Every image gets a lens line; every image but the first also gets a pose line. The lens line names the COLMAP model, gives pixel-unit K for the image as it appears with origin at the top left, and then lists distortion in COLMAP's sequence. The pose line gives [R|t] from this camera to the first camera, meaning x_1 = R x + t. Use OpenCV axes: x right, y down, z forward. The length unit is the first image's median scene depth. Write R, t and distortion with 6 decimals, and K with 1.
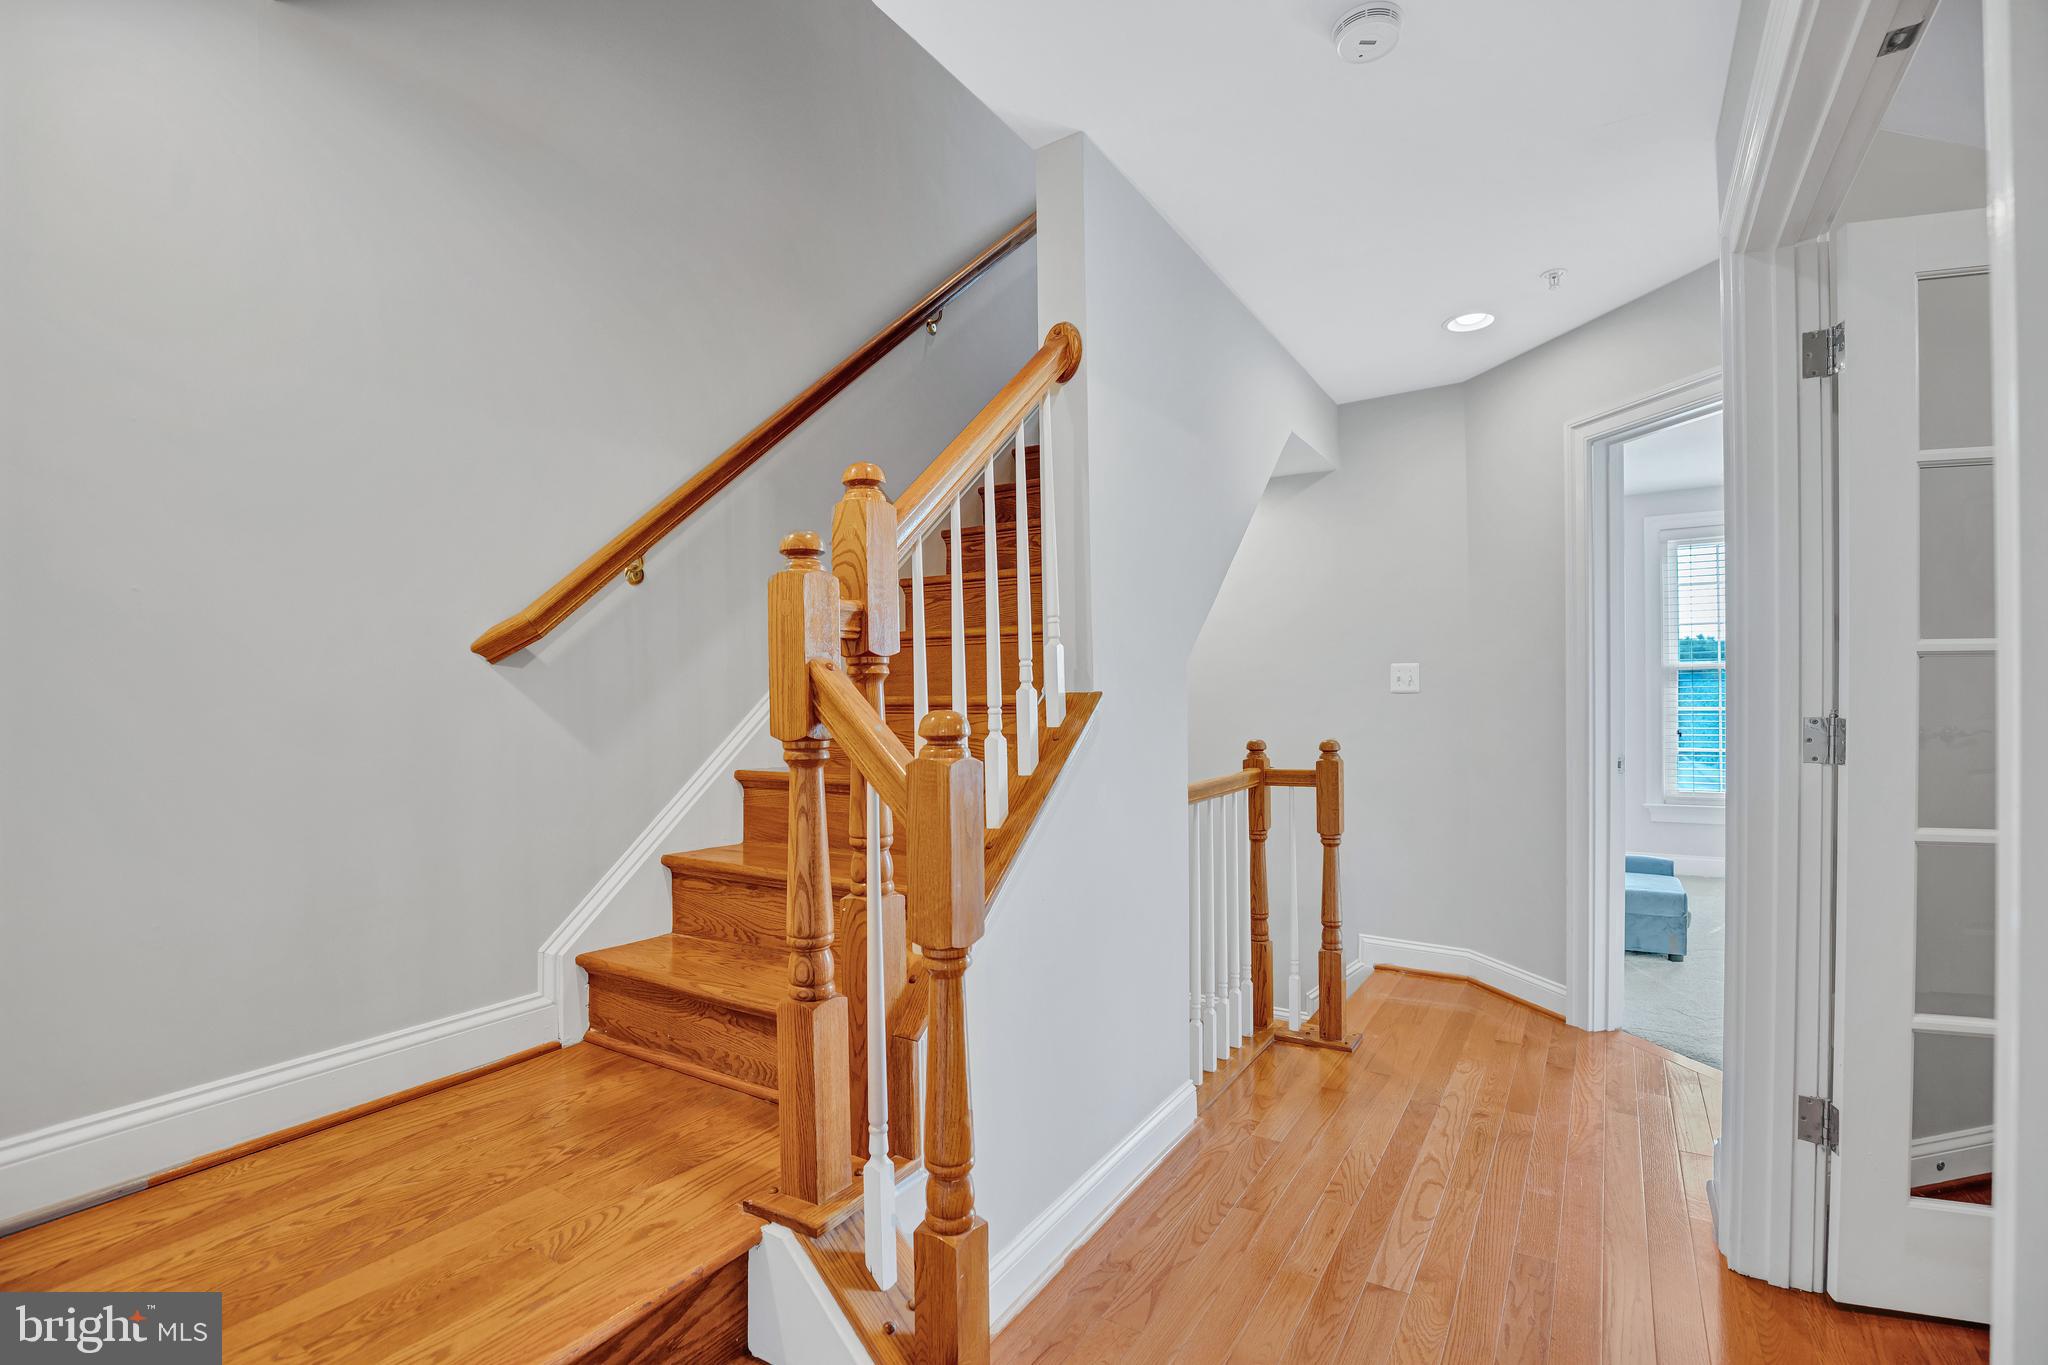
lens RADIAL K [[939.7, 0, 1026.7], [0, 939.7, 694.5], [0, 0, 1]] dist [-0.034826, 0.001047]
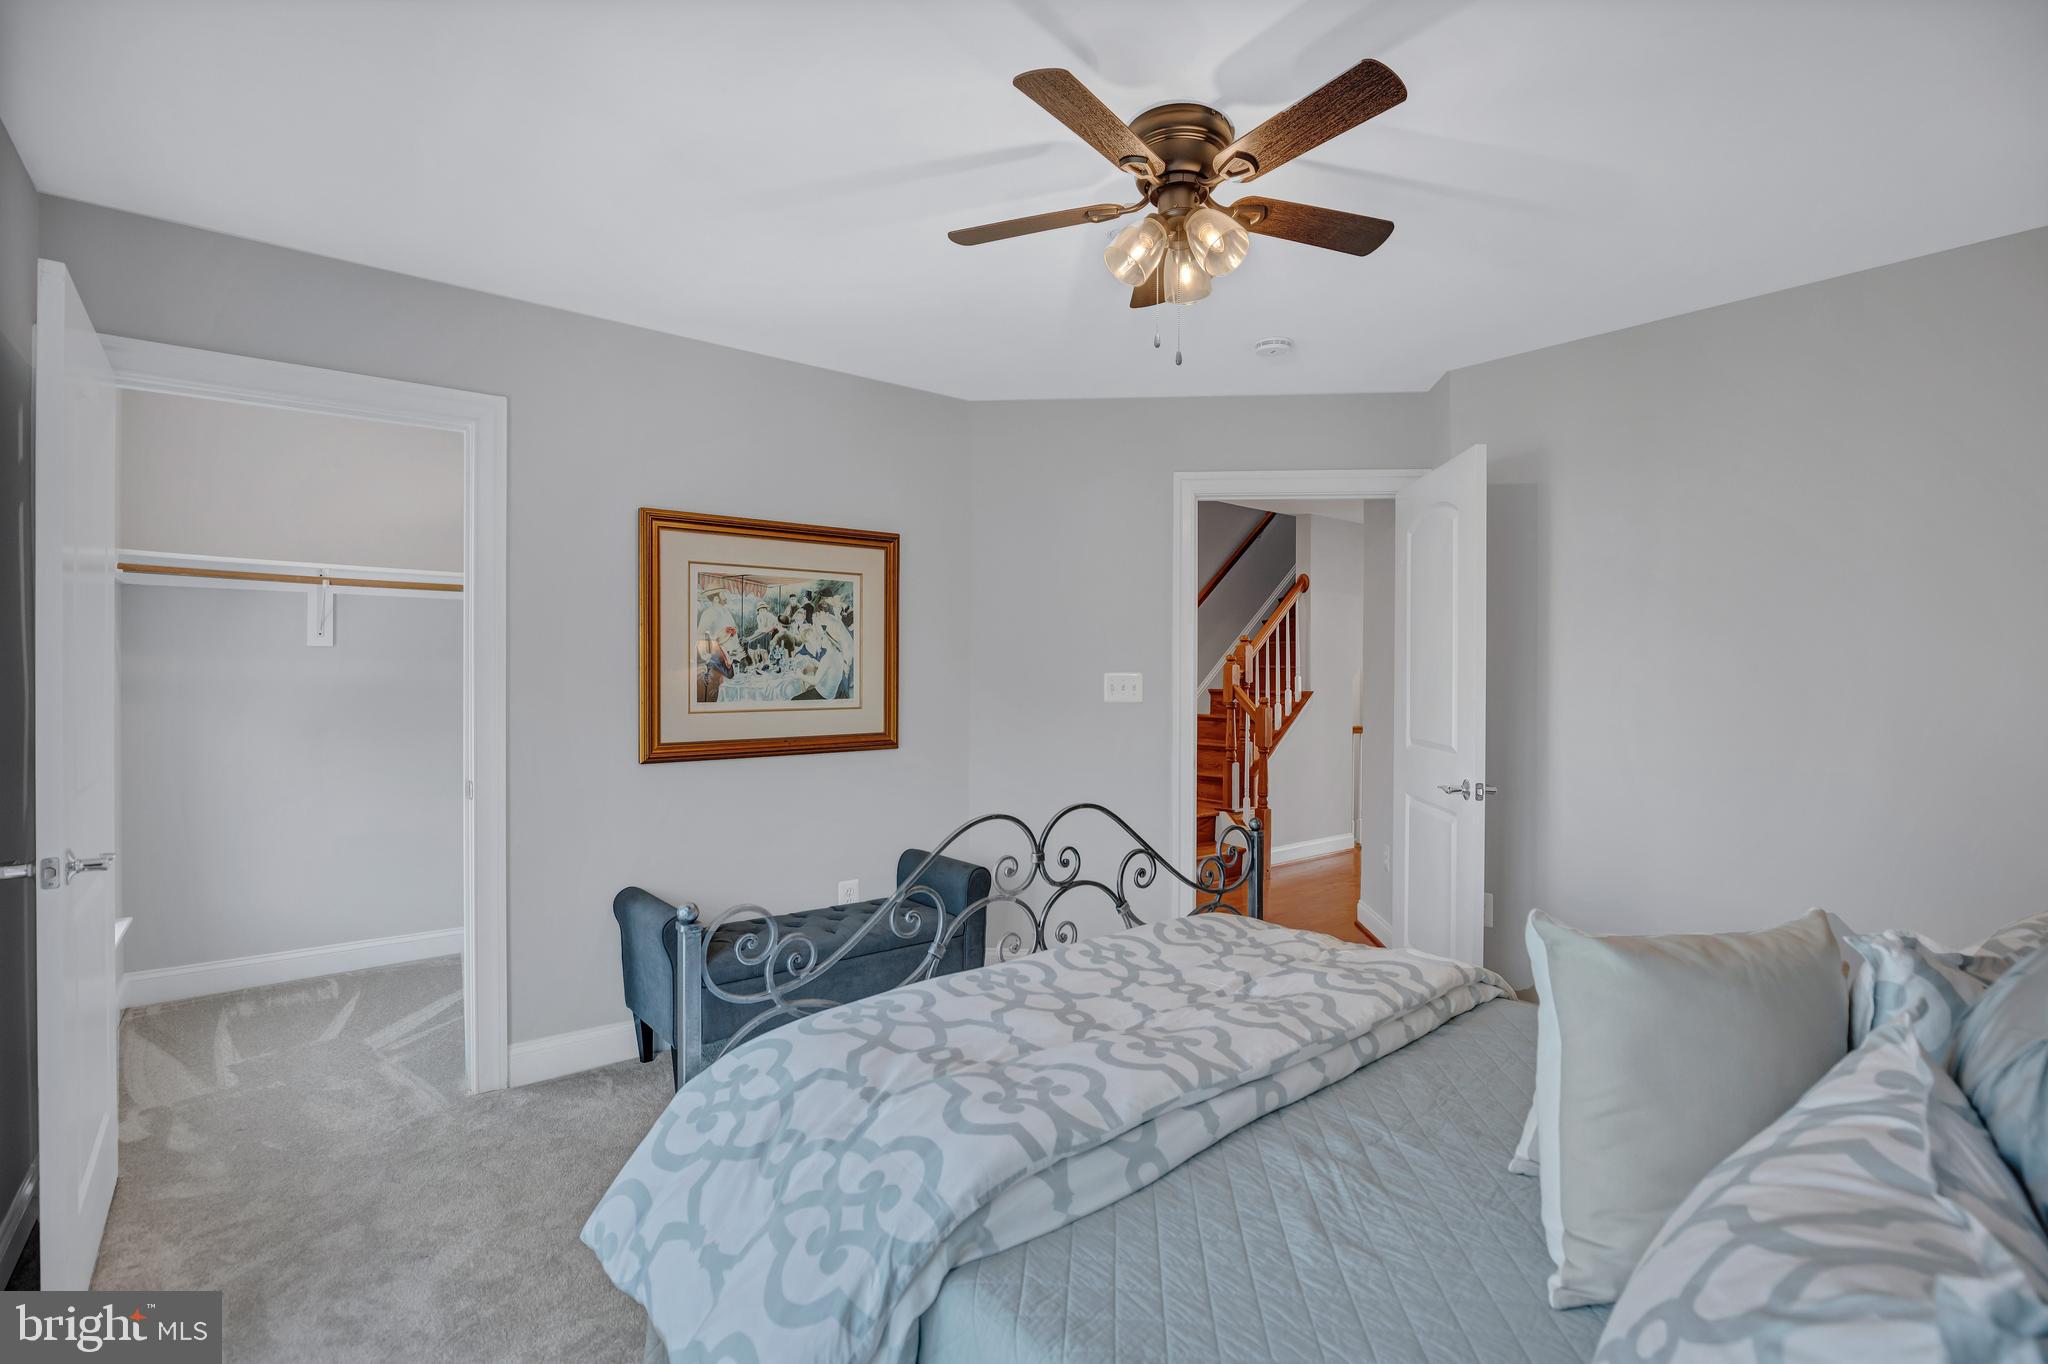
lens RADIAL K [[939.7, 0, 1032.6], [0, 939.7, 688.0], [0, 0, 1]] dist [-0.034826, 0.001047]
pose [[0.945797, 0.011448, -0.324557, 0.259711], [-0.009910, 0.999930, 0.006393, -0.031412], [0.324608, -0.002830, 0.945845, -2.898988]]
